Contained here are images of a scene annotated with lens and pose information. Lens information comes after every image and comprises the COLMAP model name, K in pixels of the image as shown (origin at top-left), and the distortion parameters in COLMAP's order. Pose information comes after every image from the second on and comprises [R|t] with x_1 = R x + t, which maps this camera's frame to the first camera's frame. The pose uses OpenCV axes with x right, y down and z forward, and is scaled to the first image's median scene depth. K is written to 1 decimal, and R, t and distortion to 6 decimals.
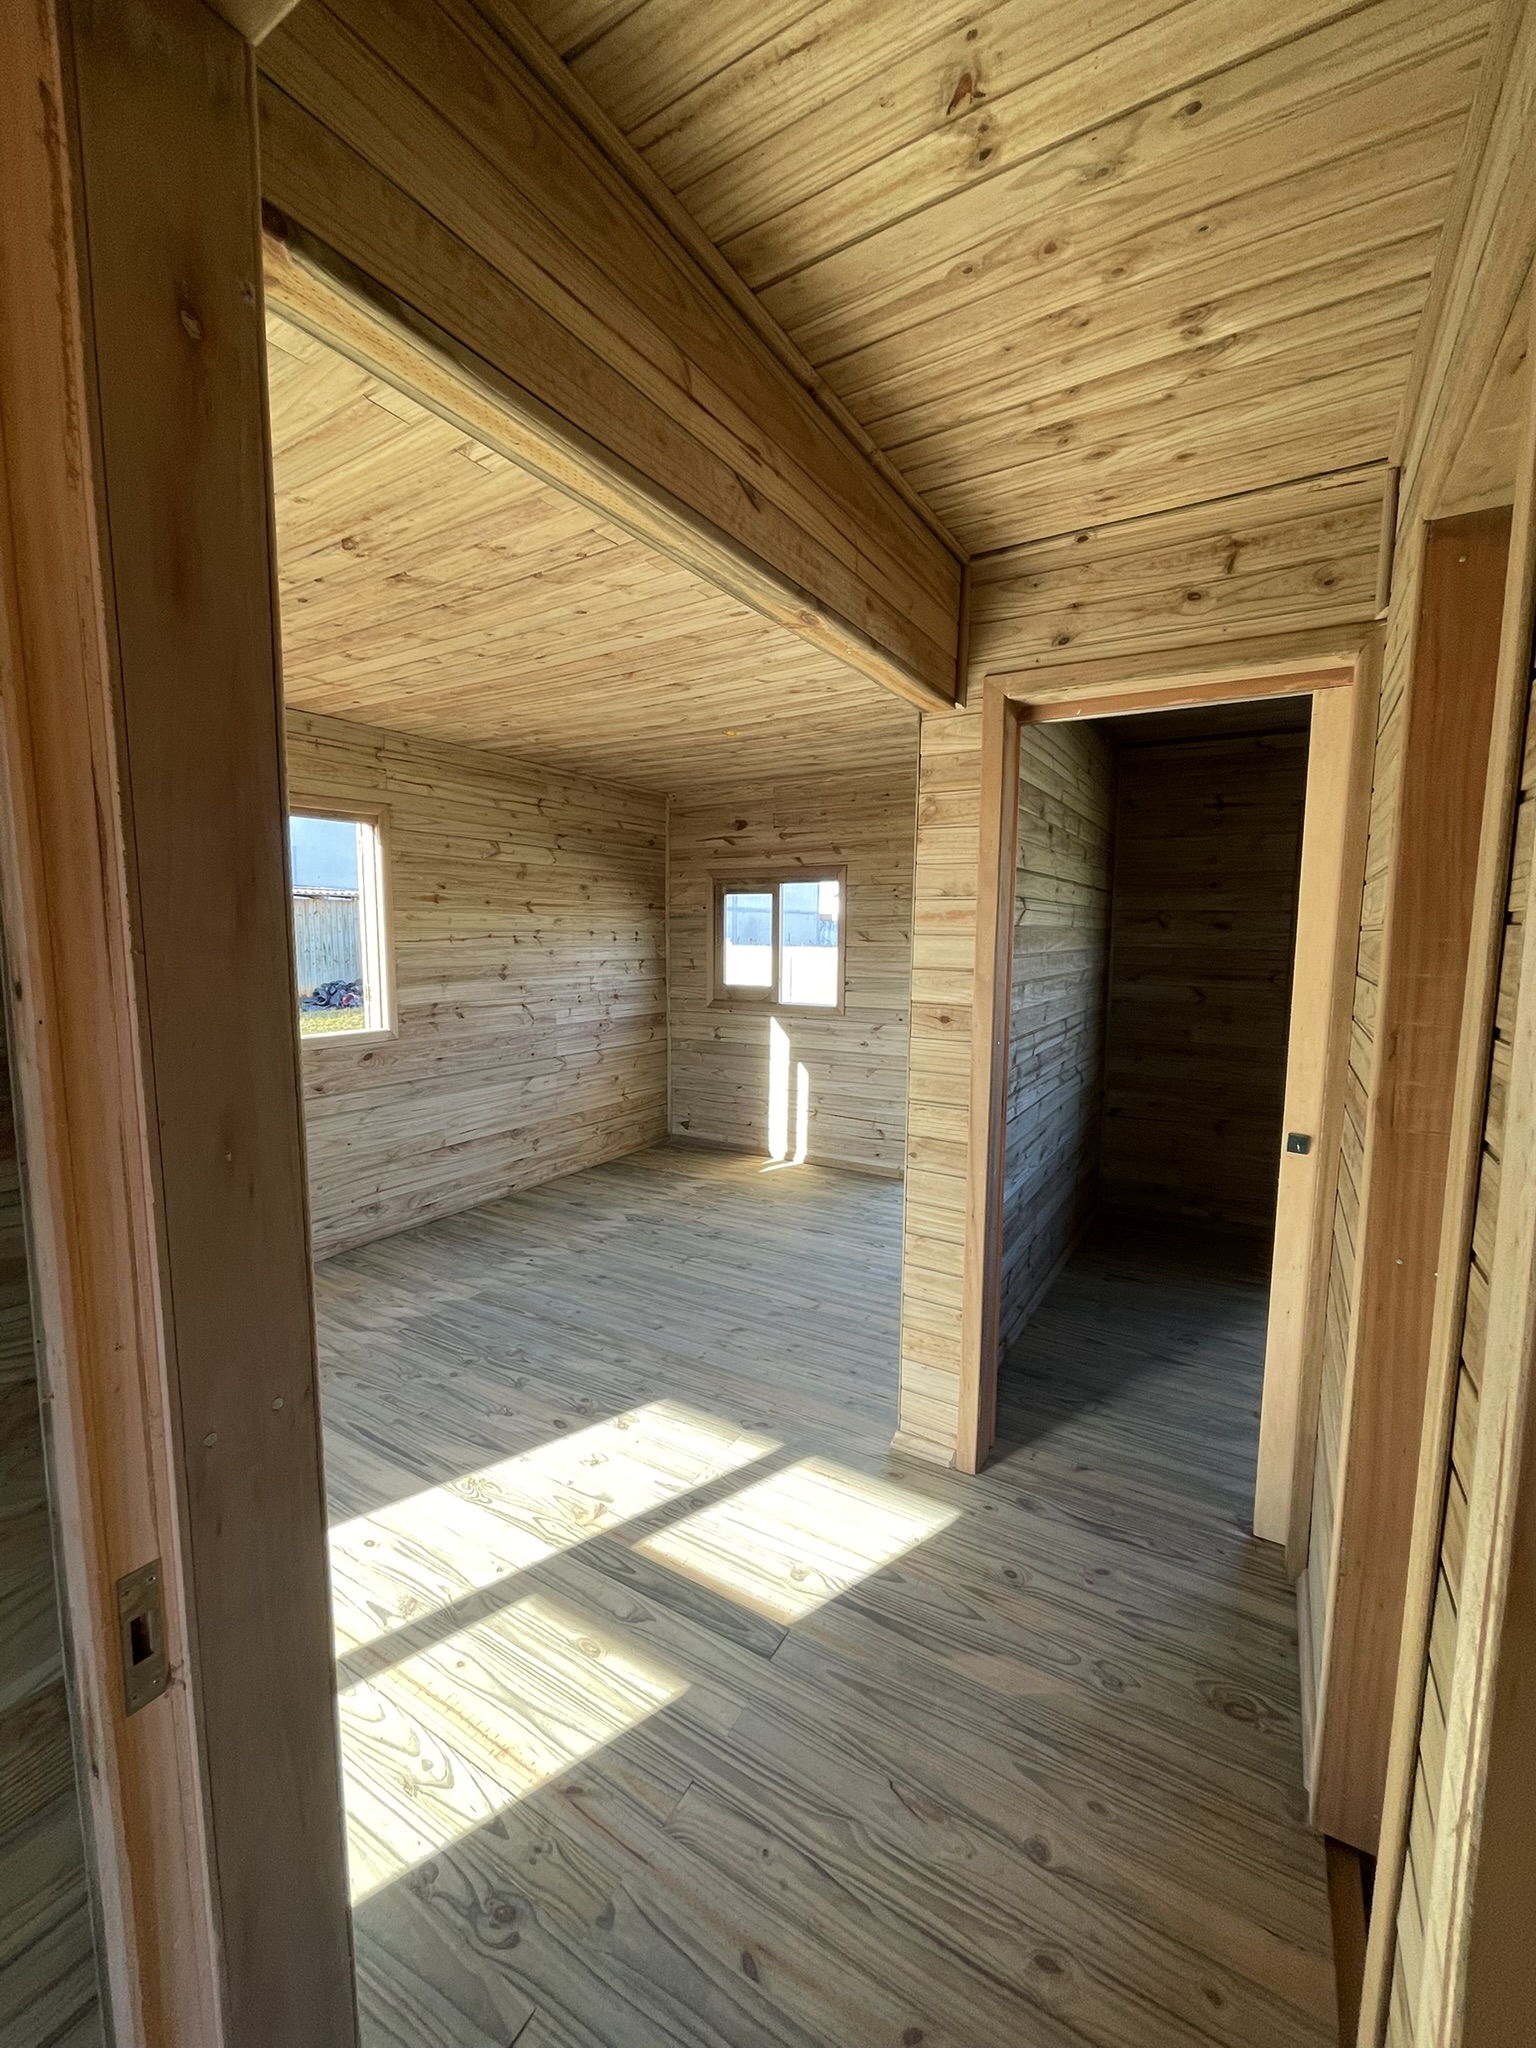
lens RADIAL K [[814.9, 0, 769.8], [0, 814.9, 1018.8], [0, 0, 1]] dist [-0.000537, -0.000077]
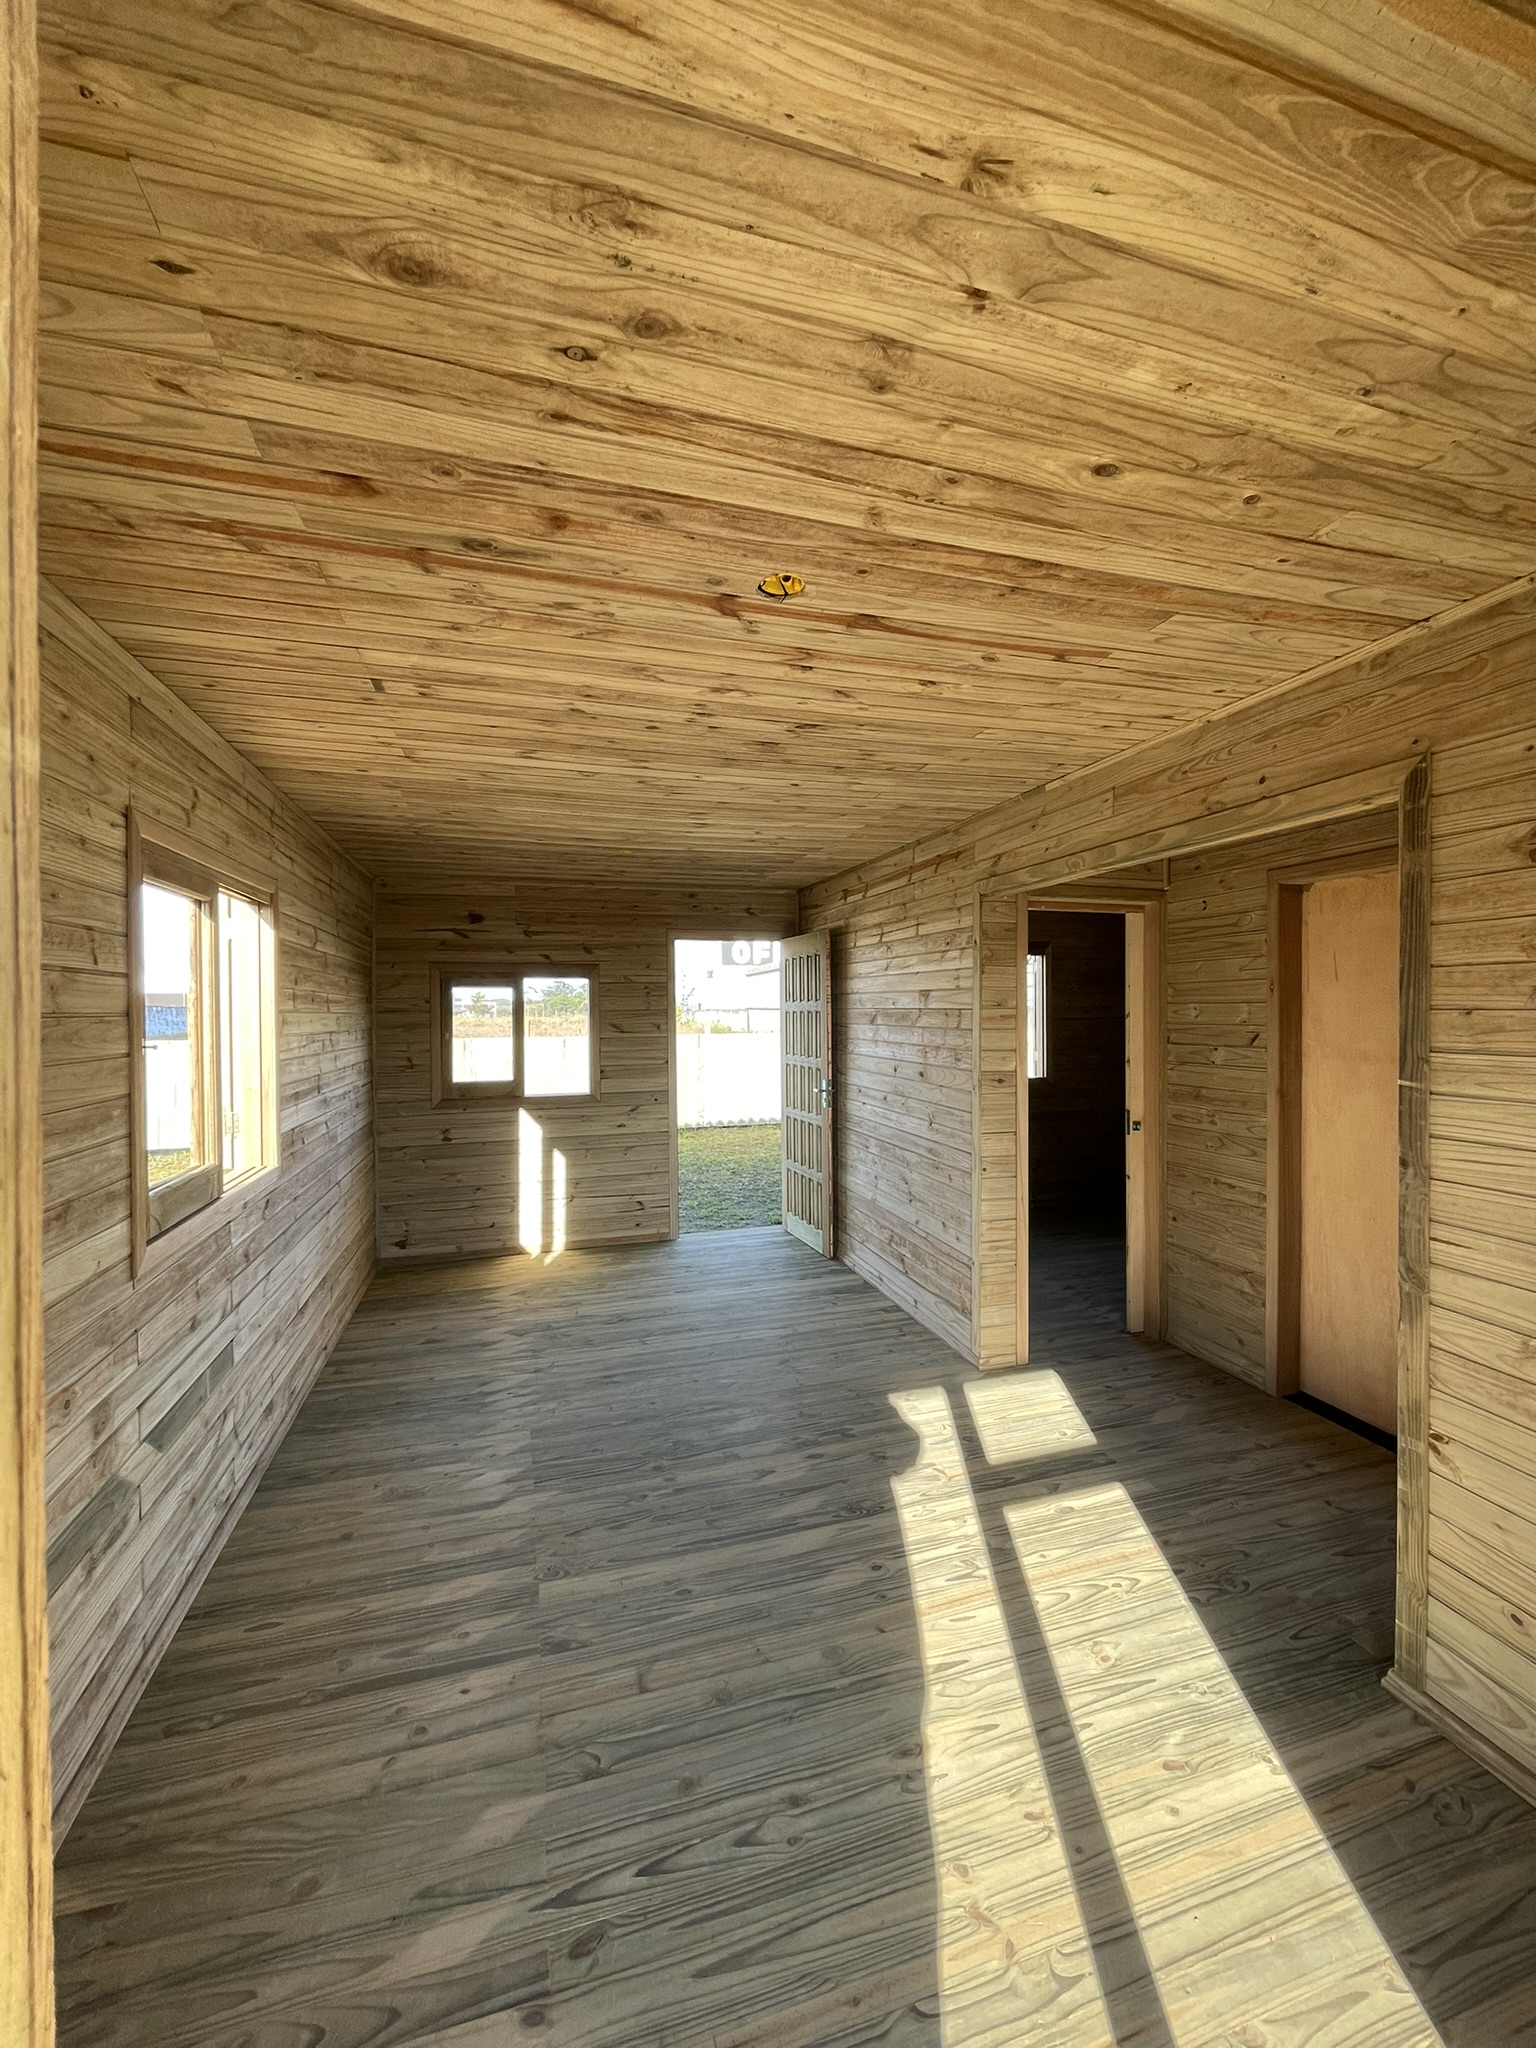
lens RADIAL K [[814.9, 0, 769.8], [0, 814.9, 1018.8], [0, 0, 1]] dist [-0.000537, -0.000077]
pose [[0.675027, -0.016149, 0.737616, -0.737339], [0.089716, 0.994138, -0.060339, -0.037086], [-0.732318, 0.106906, 0.672519, 0.128406]]
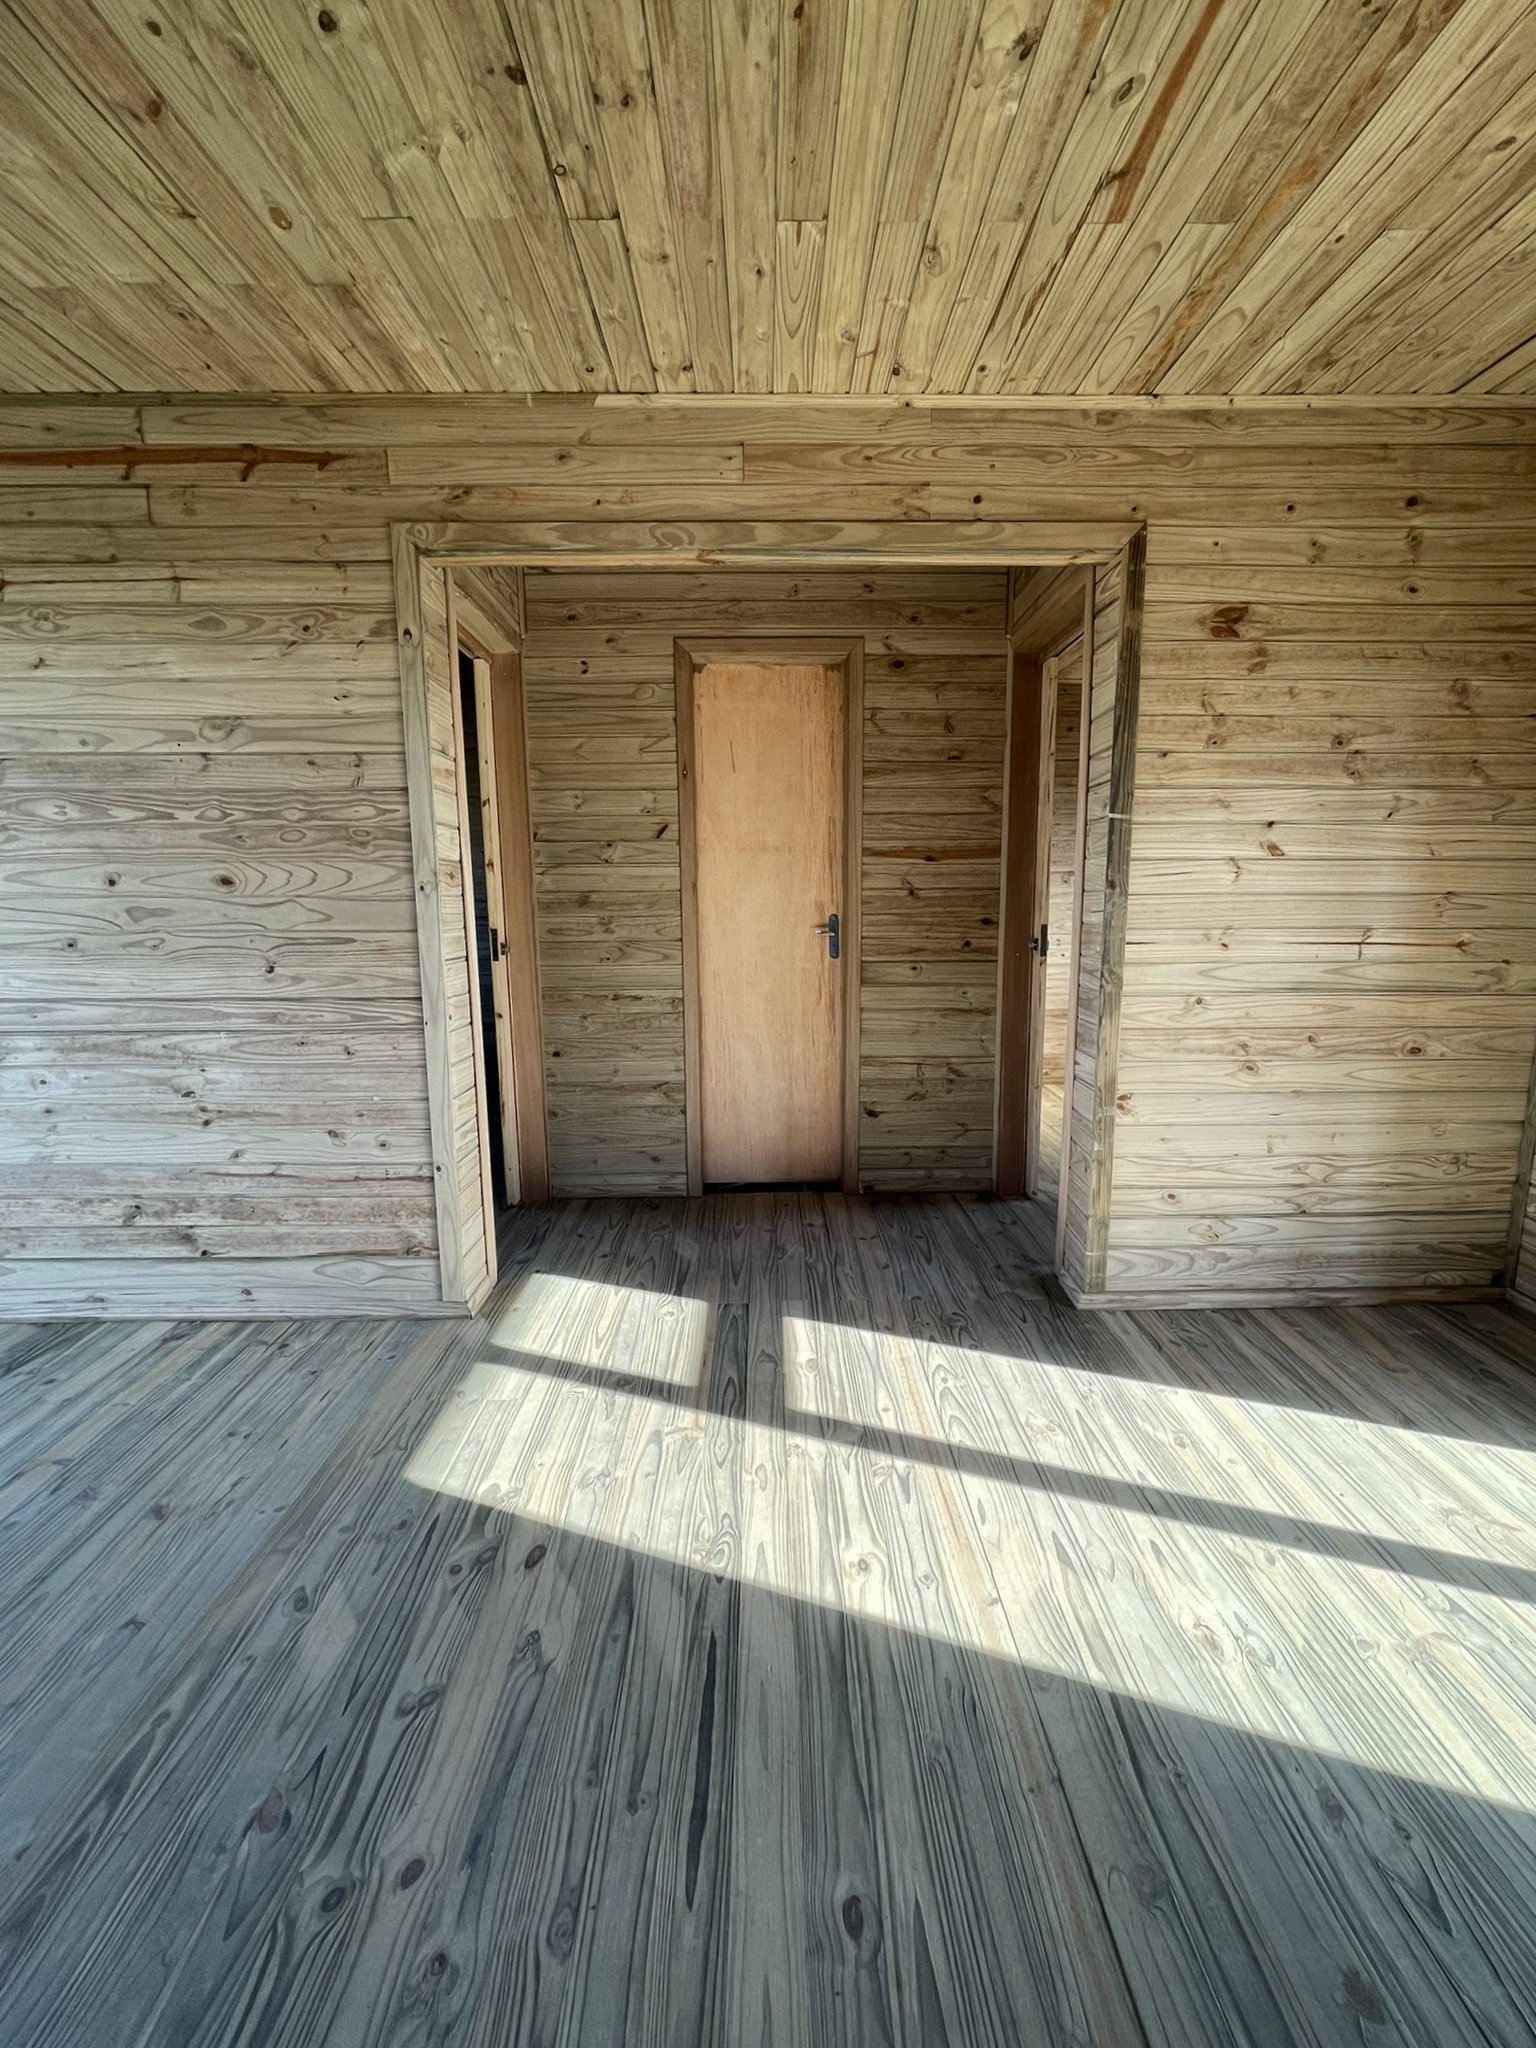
lens RADIAL K [[865.0, 0, 766.7], [0, 865.0, 1035.5], [0, 0, 1]] dist [-0.011662, 0.005153]
pose [[-0.522014, -0.135940, 0.842035, -0.535060], [0.095869, 0.971610, 0.216292, -0.000336], [-0.847532, 0.193633, -0.494161, 0.703155]]
